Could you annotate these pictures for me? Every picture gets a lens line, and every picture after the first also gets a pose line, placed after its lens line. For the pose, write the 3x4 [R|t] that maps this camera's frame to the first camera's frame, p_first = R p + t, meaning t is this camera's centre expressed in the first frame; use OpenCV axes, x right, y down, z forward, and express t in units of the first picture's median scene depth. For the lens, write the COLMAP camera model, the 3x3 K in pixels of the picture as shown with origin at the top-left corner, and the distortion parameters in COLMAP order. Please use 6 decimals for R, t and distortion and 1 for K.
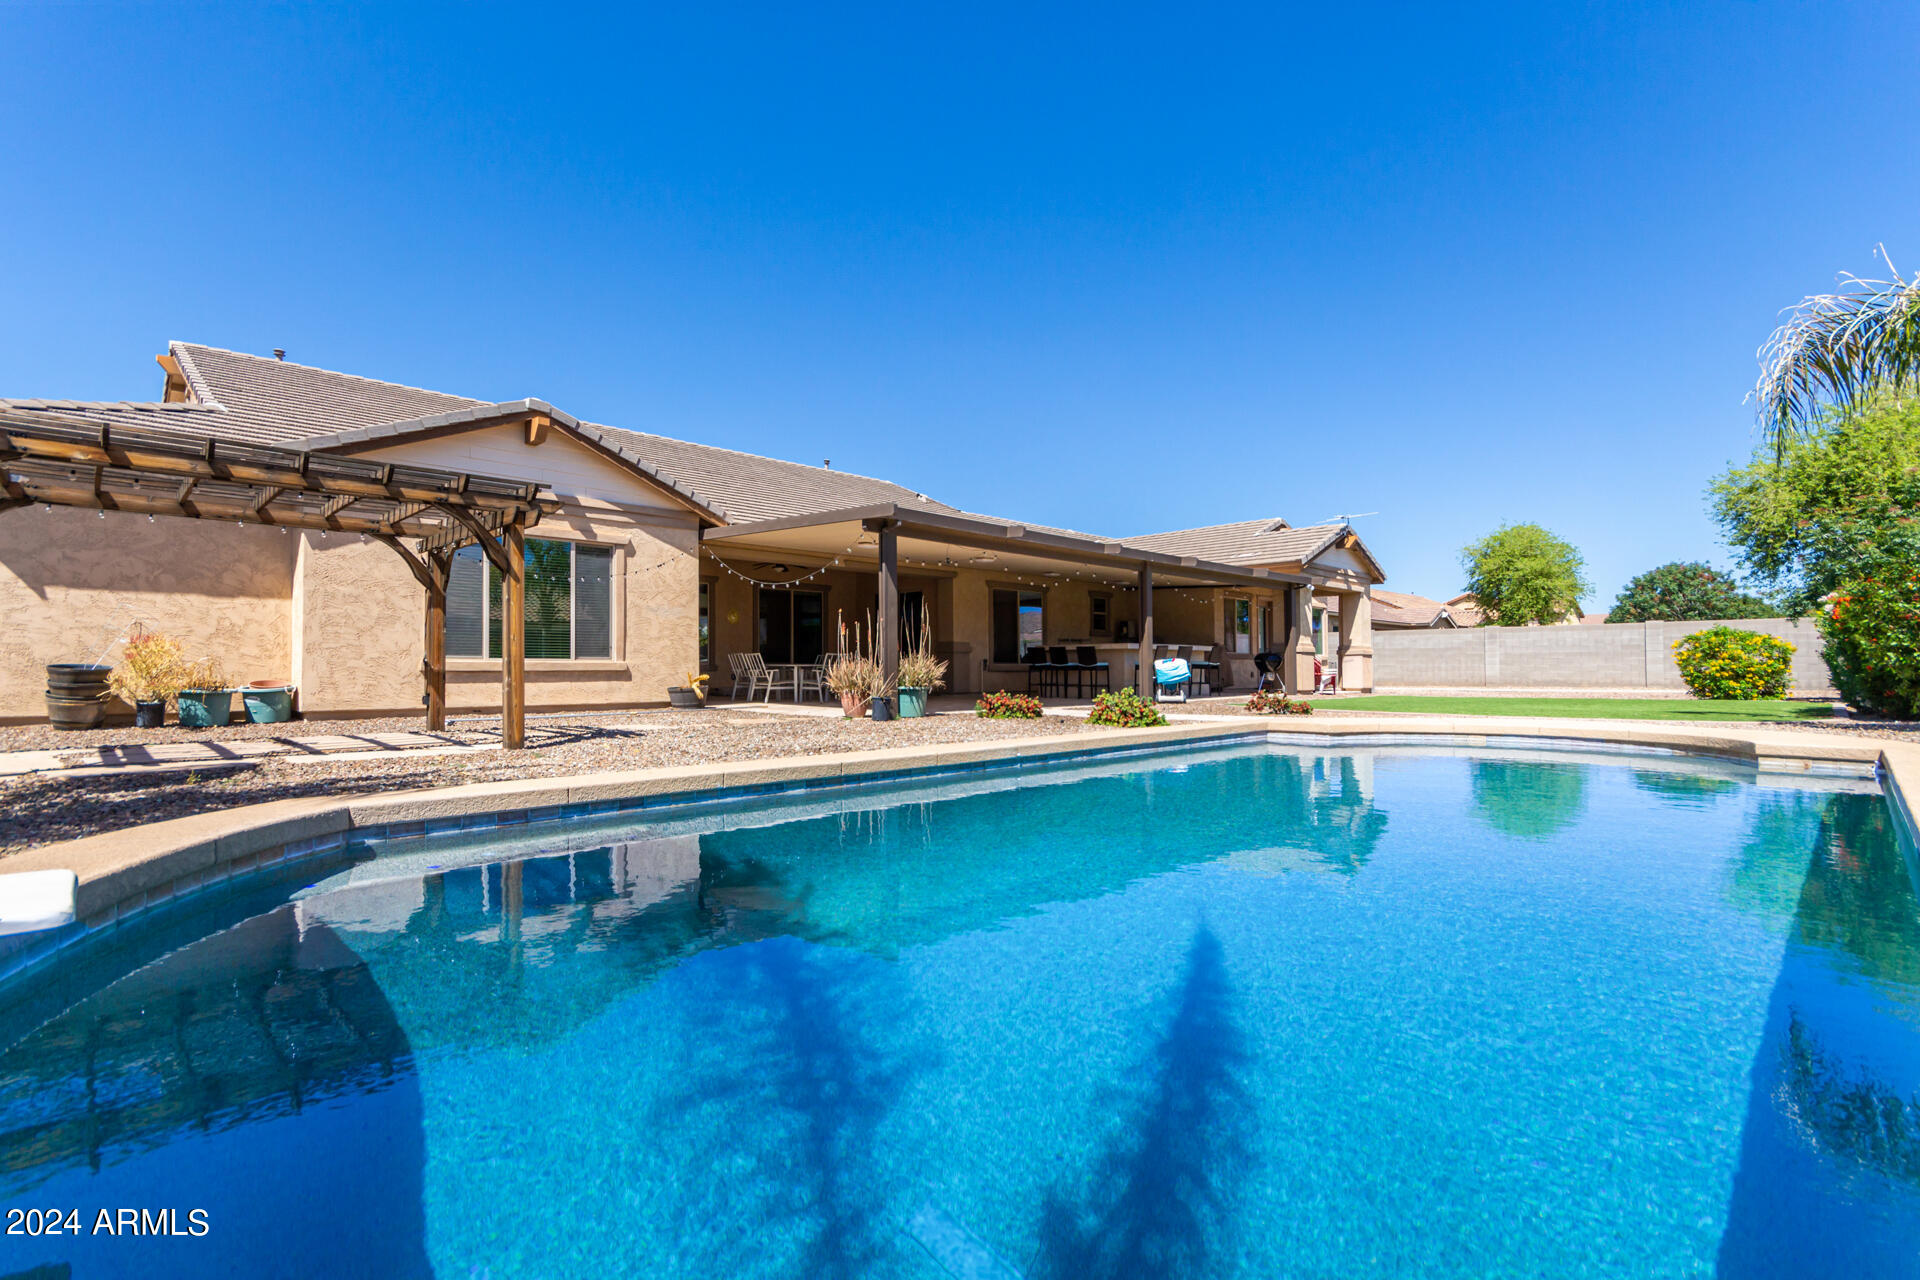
lens RADIAL K [[894.1, 0, 955.5], [0, 894.1, 668.9], [0, 0, 1]] dist [0.013050, -0.002458]
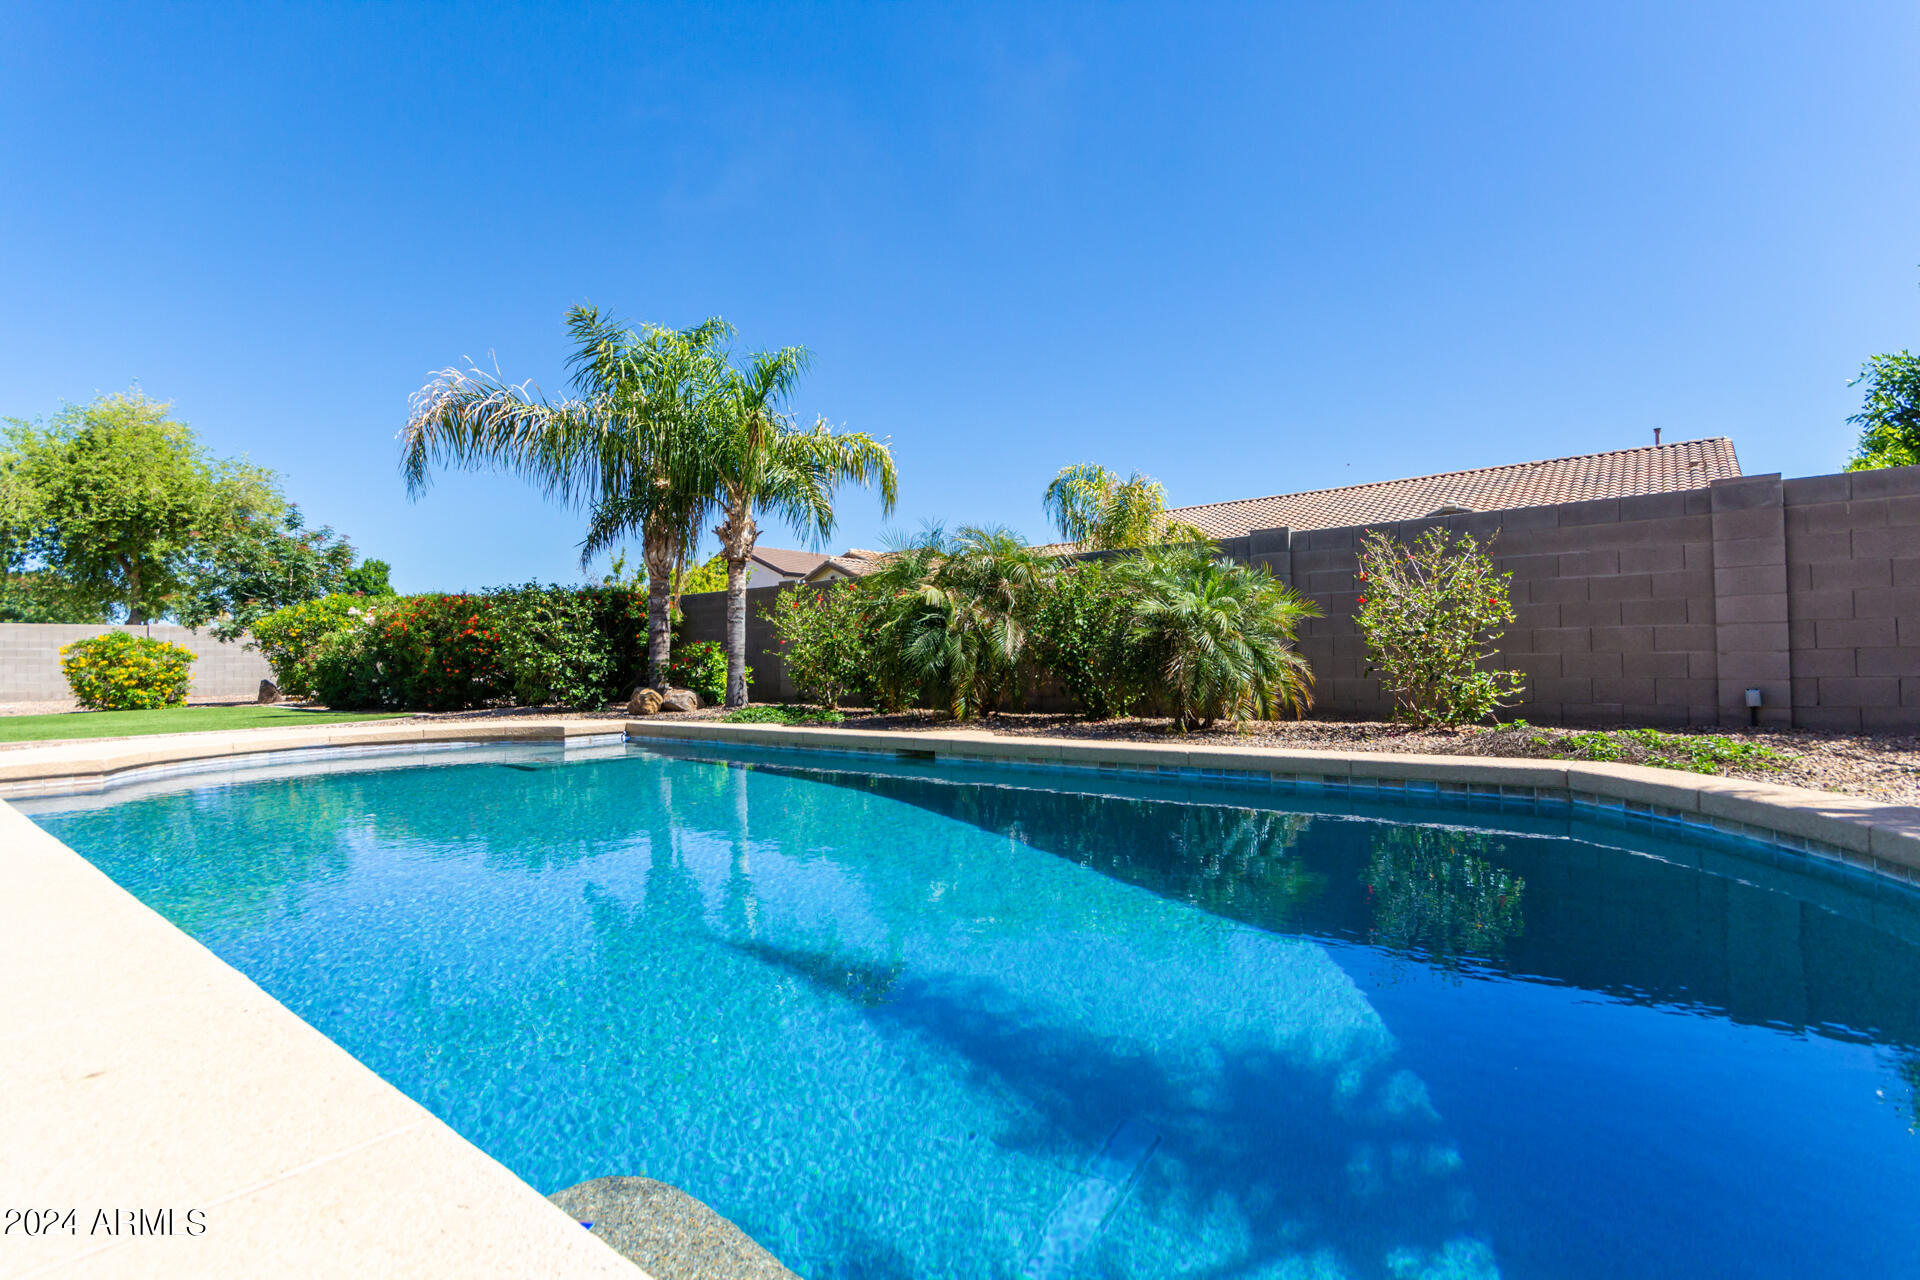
lens RADIAL K [[912.2, 0, 989.0], [0, 912.2, 641.2], [0, 0, 1]] dist [0.002331, 0.000008]
pose [[-0.120944, 0.026445, 0.992307, -0.255531], [0.016583, 0.999559, -0.024617, 0.001535], [-0.992521, 0.013478, -0.121329, 0.306770]]
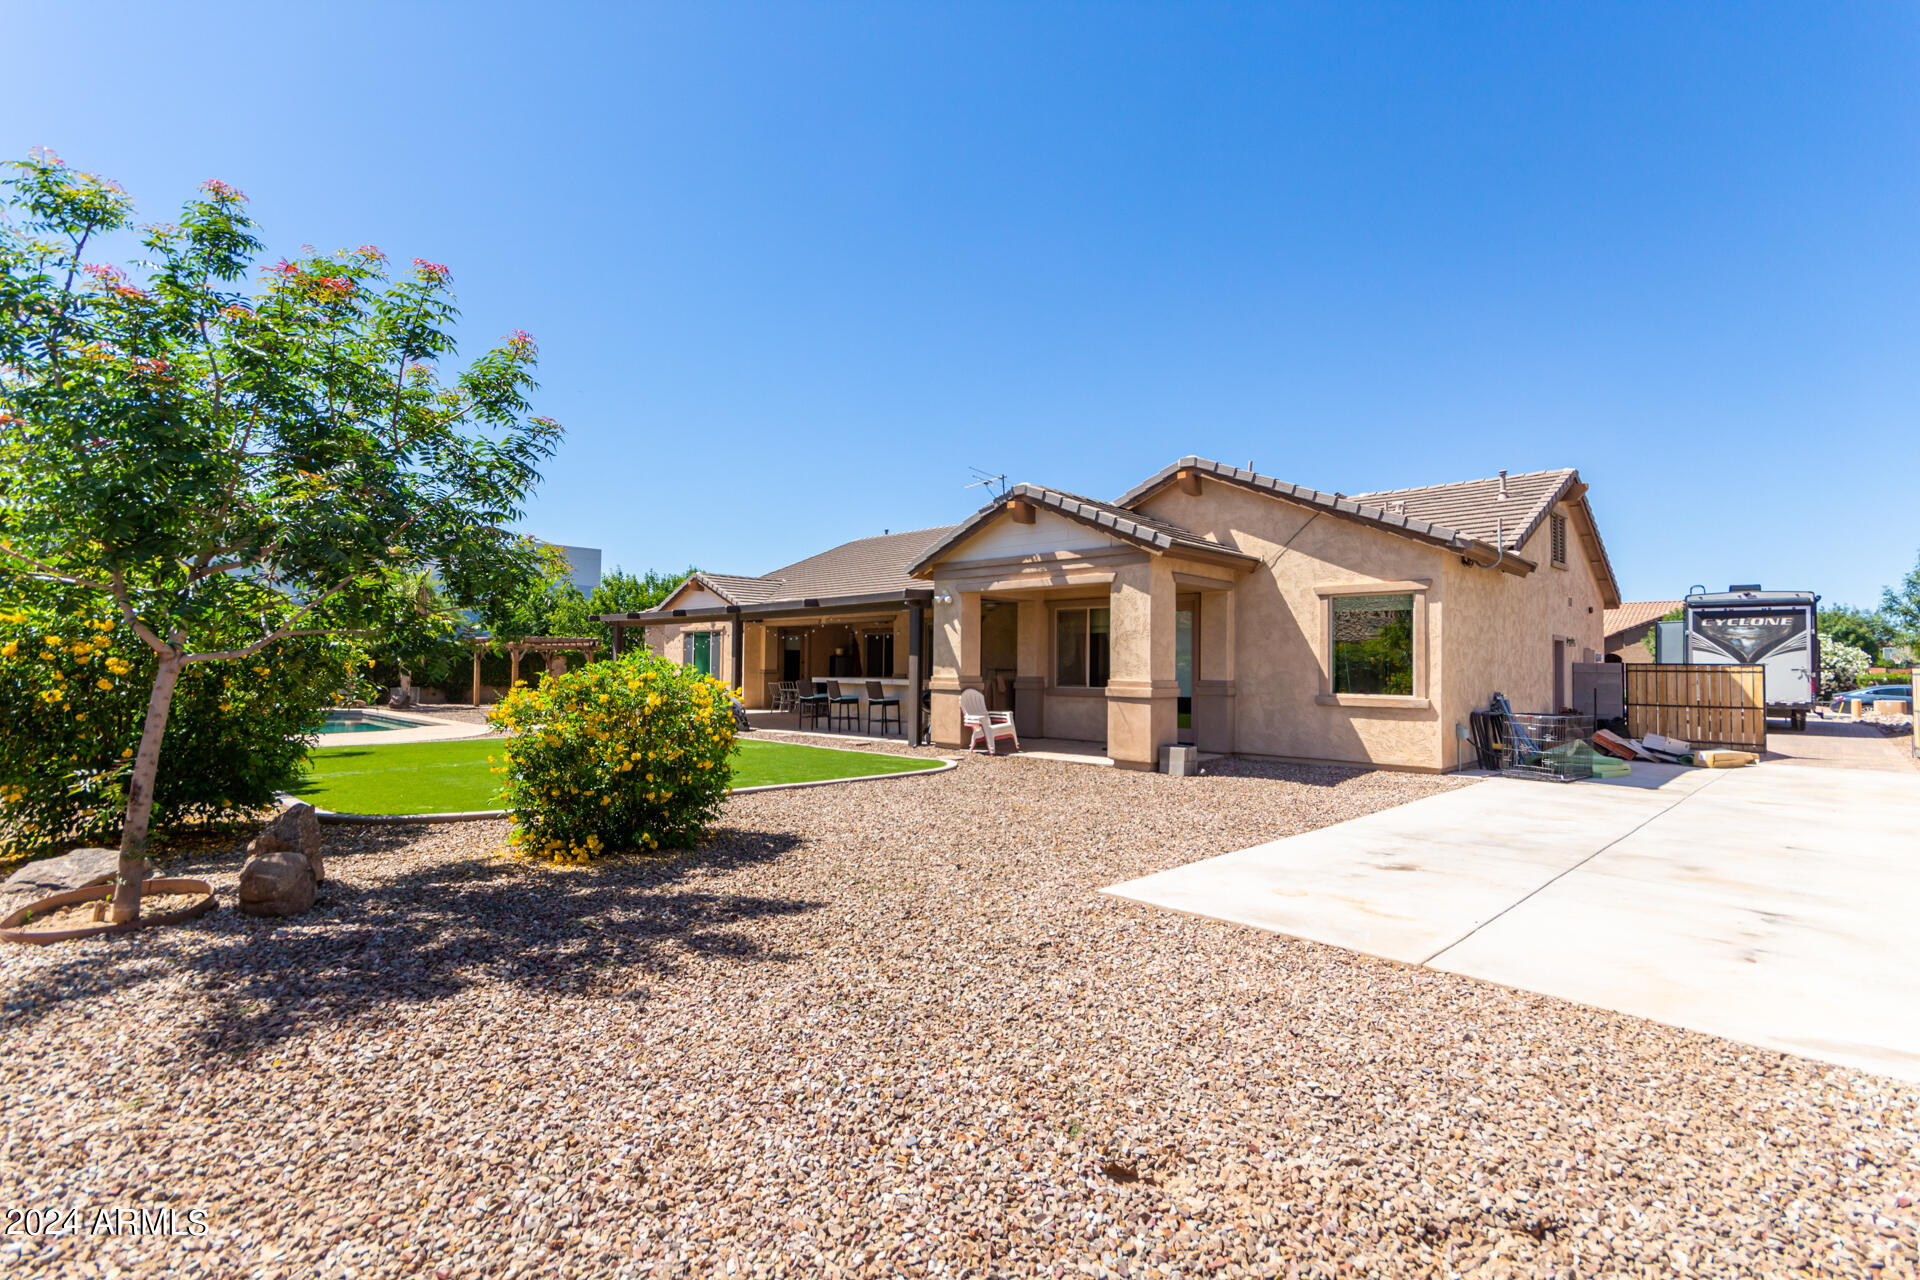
lens RADIAL K [[904.1, 0, 956.9], [0, 904.1, 693.3], [0, 0, 1]] dist [0.011105, 0.001222]
pose [[-0.017181, 0.031179, -0.999366, 1.750236], [-0.003653, 0.999505, 0.031246, -0.059668], [0.999846, 0.004187, -0.017059, 1.613723]]
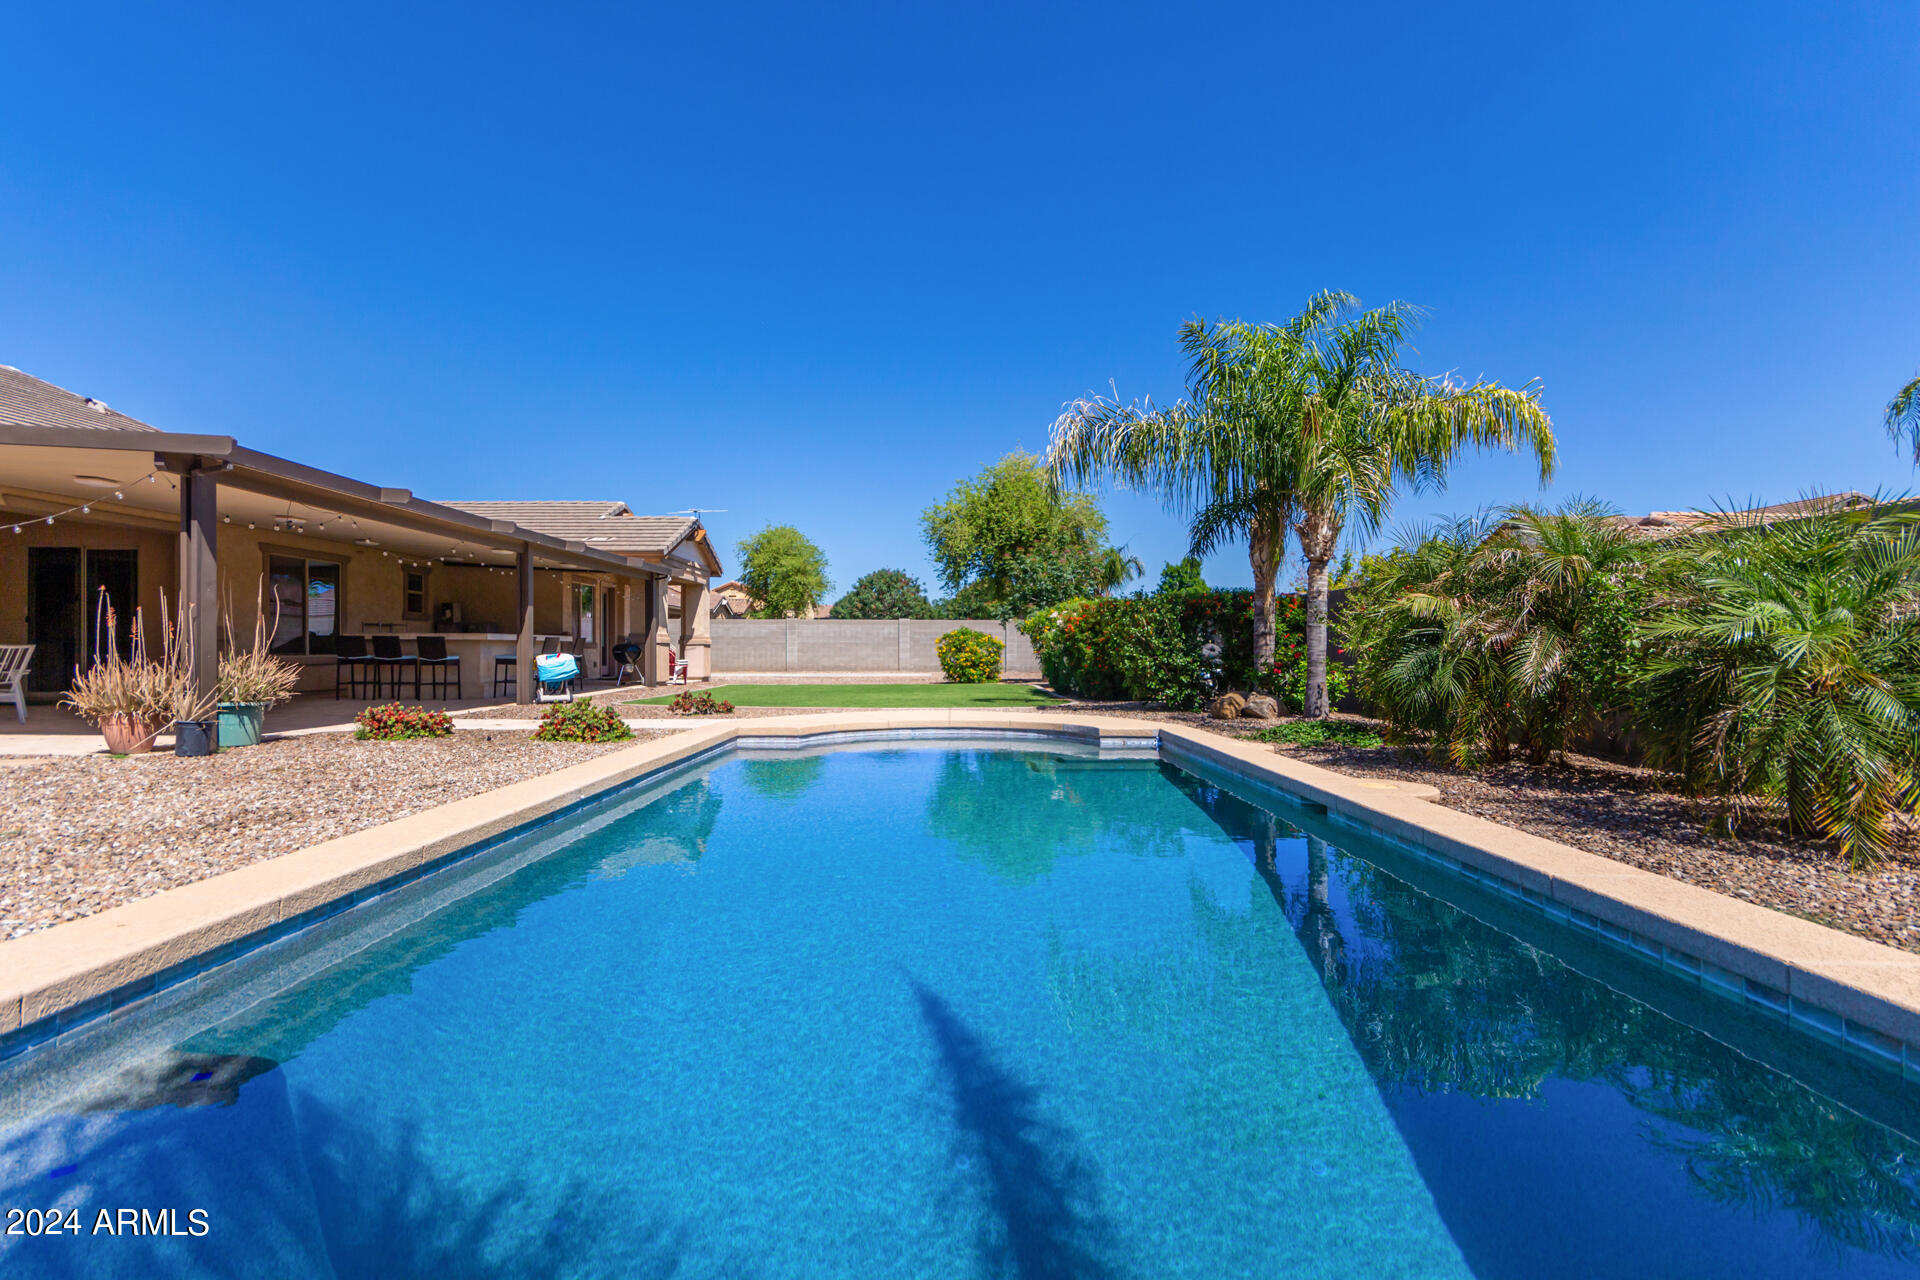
lens RADIAL K [[907.1, 0, 958.9], [0, 907.1, 659.3], [0, 0, 1]] dist [0.019431, -0.000182]
pose [[0.699846, -0.005130, 0.714276, -0.151201], [-0.005082, 0.999913, 0.012160, -0.022593], [-0.714276, -0.012140, 0.699759, 0.092191]]
